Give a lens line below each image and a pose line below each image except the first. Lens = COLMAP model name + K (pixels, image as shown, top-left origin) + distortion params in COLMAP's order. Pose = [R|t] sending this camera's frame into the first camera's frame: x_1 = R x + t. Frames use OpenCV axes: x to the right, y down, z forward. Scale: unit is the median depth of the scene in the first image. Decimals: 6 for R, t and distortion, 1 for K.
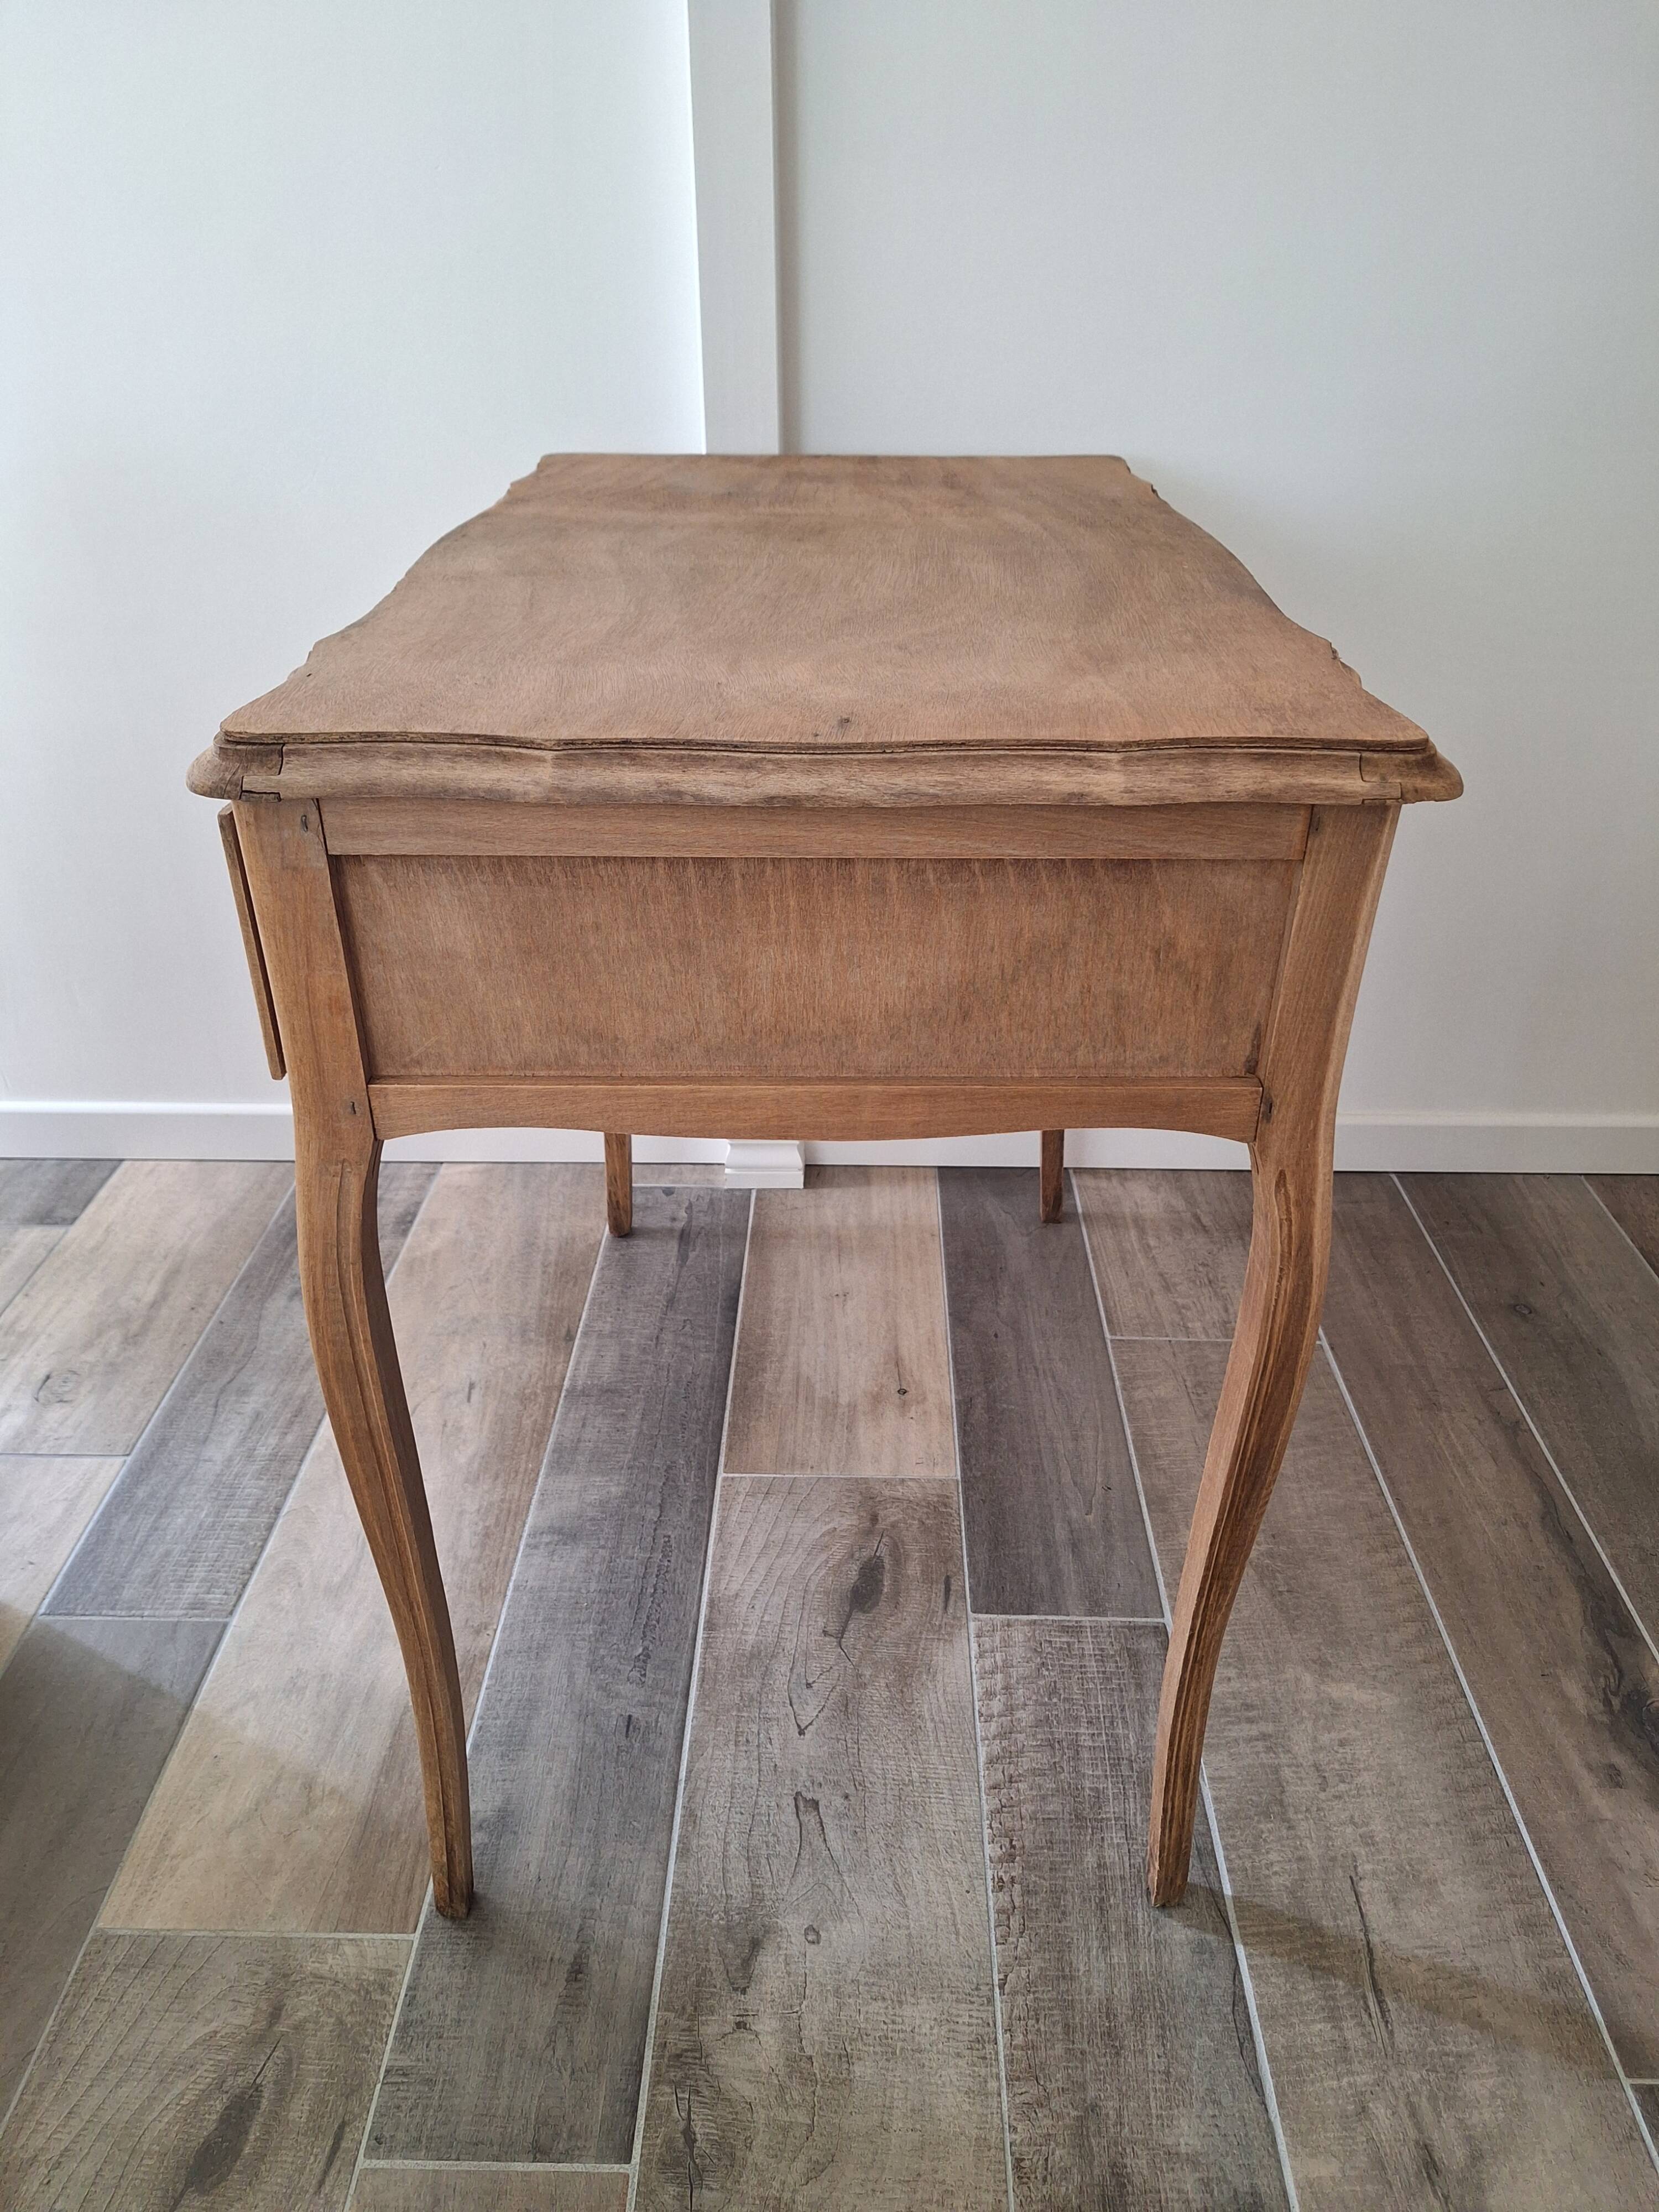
lens RADIAL K [[1541.3, 0, 839.4], [0, 1541.3, 1124.9], [0, 0, 1]] dist [0.123667, -0.188879]
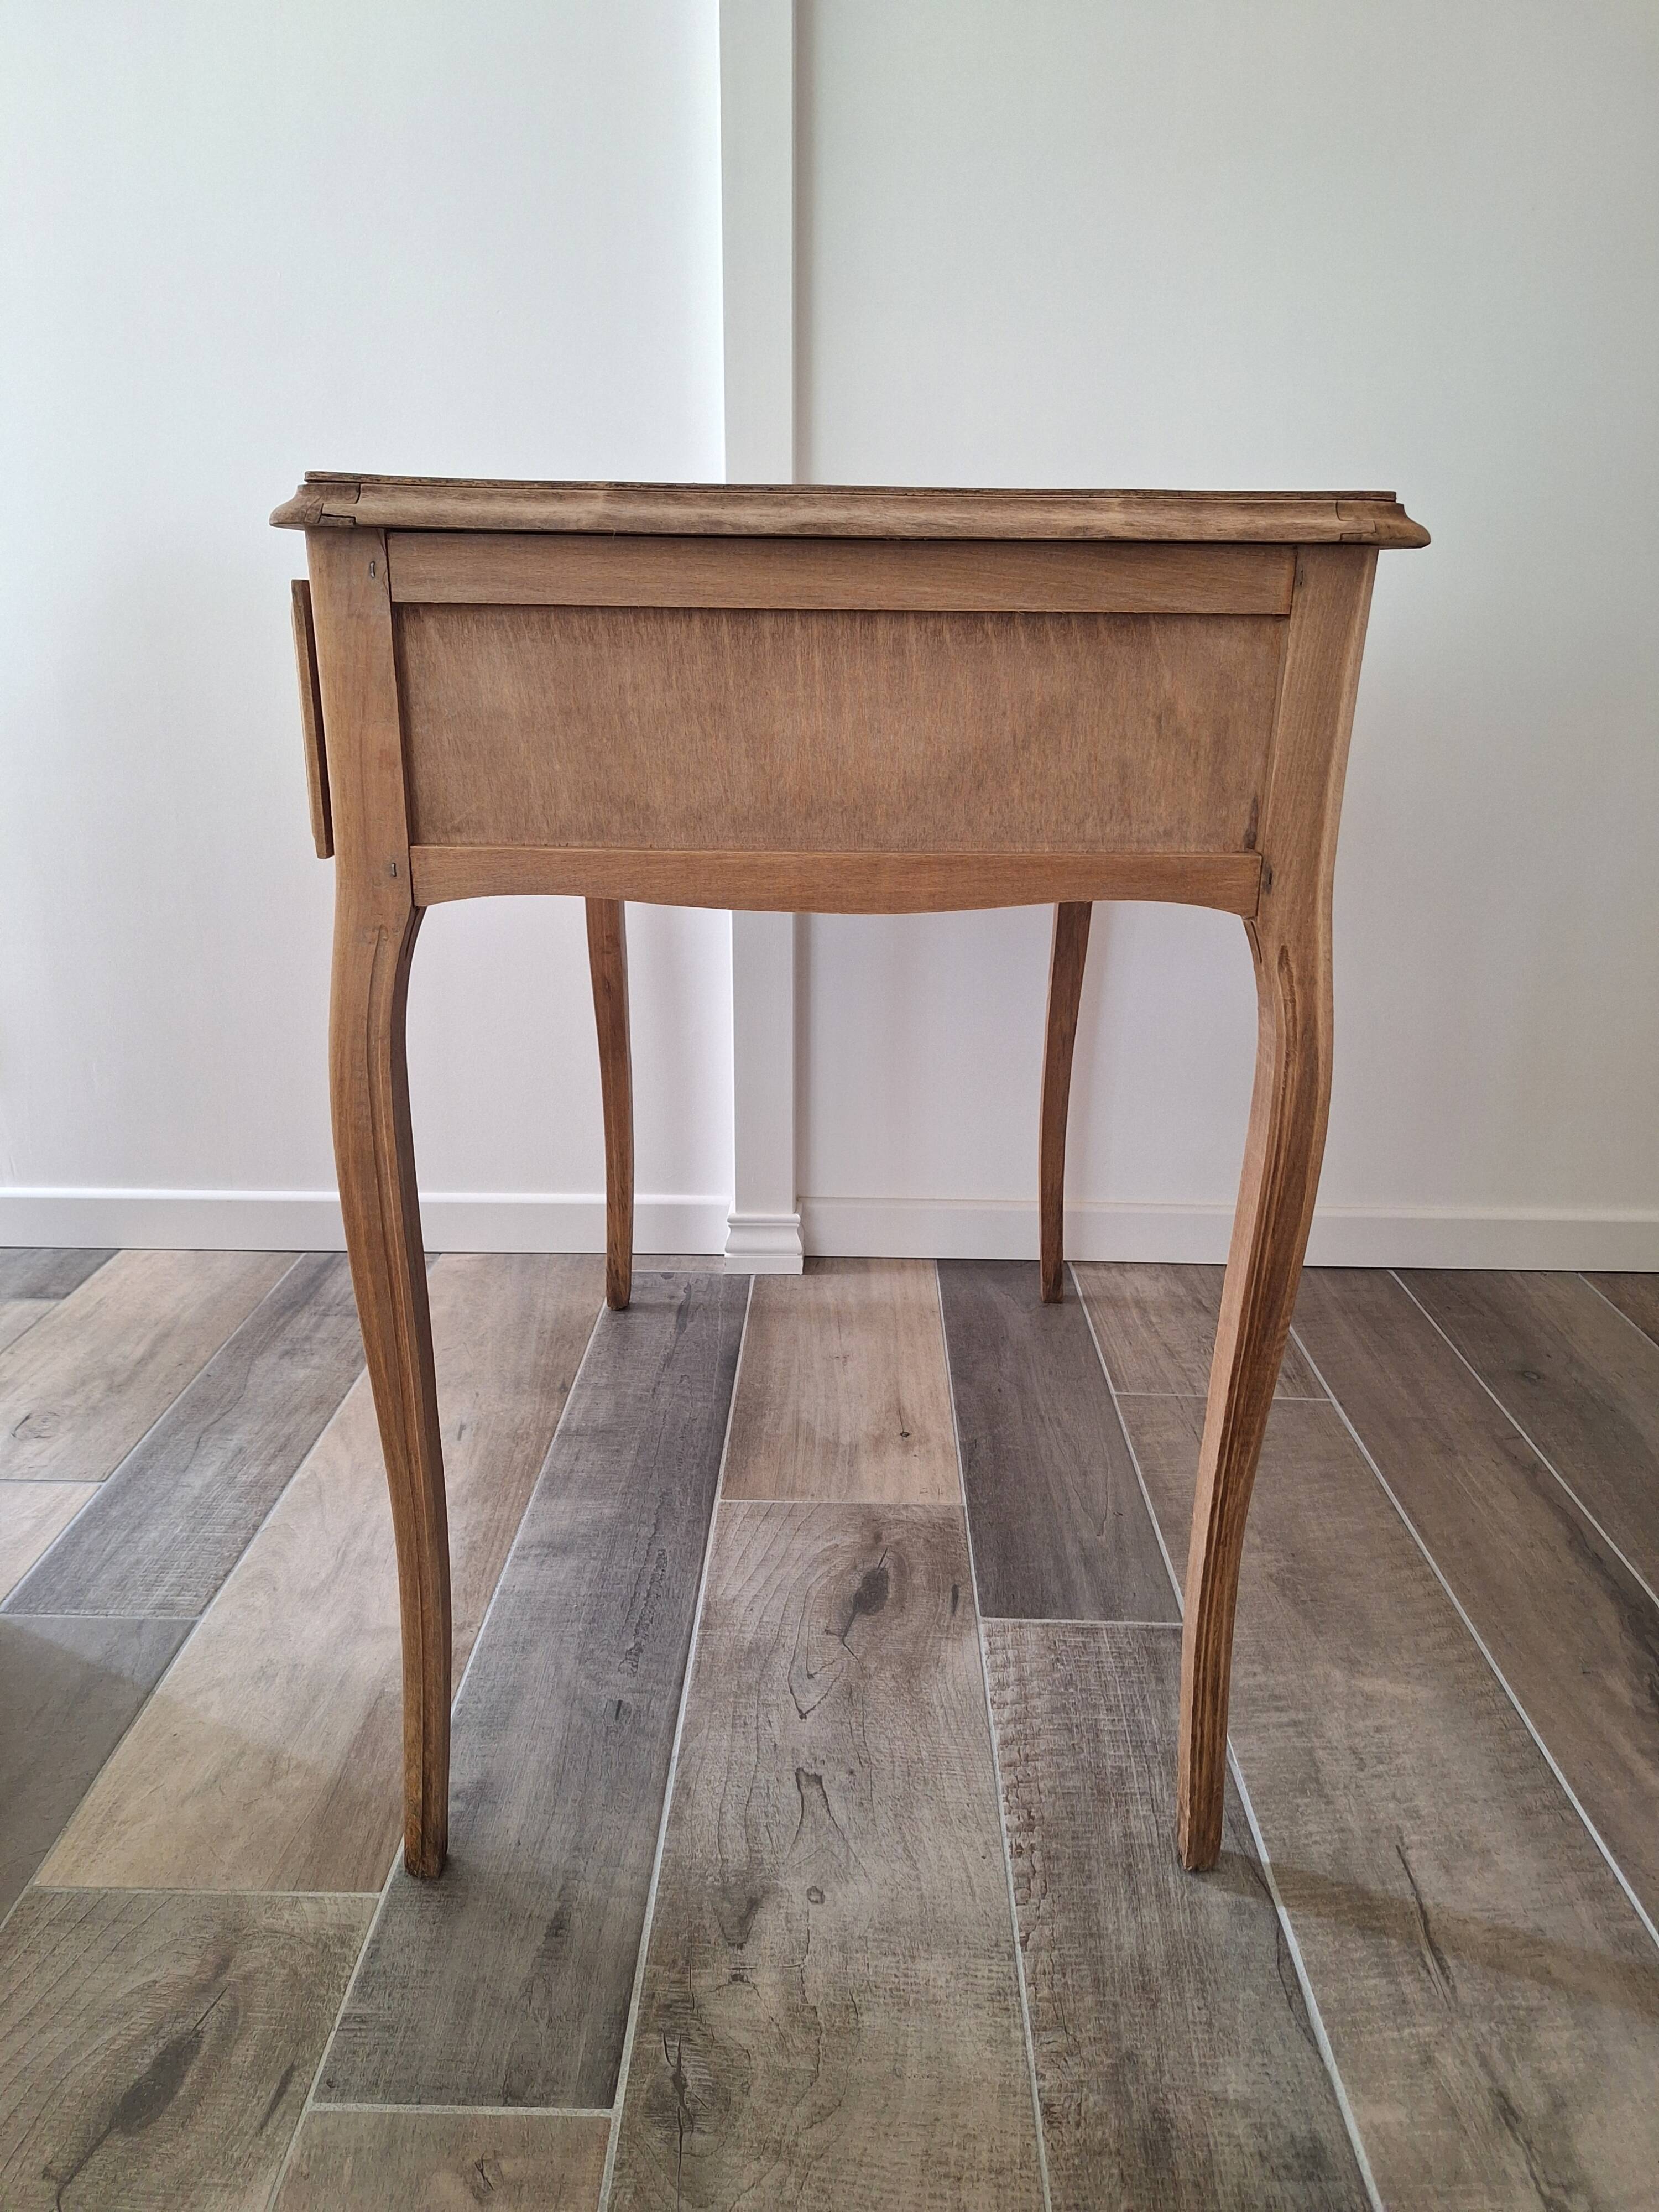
lens RADIAL K [[1535.5, 0, 839.5], [0, 1535.5, 1109.5], [0, 0, 1]] dist [0.123585, -0.186866]
pose [[0.999931, 0.008635, 0.007957, -0.011769], [-0.006736, 0.976894, -0.213618, 0.213262], [-0.009618, 0.213550, 0.976885, 0.007747]]
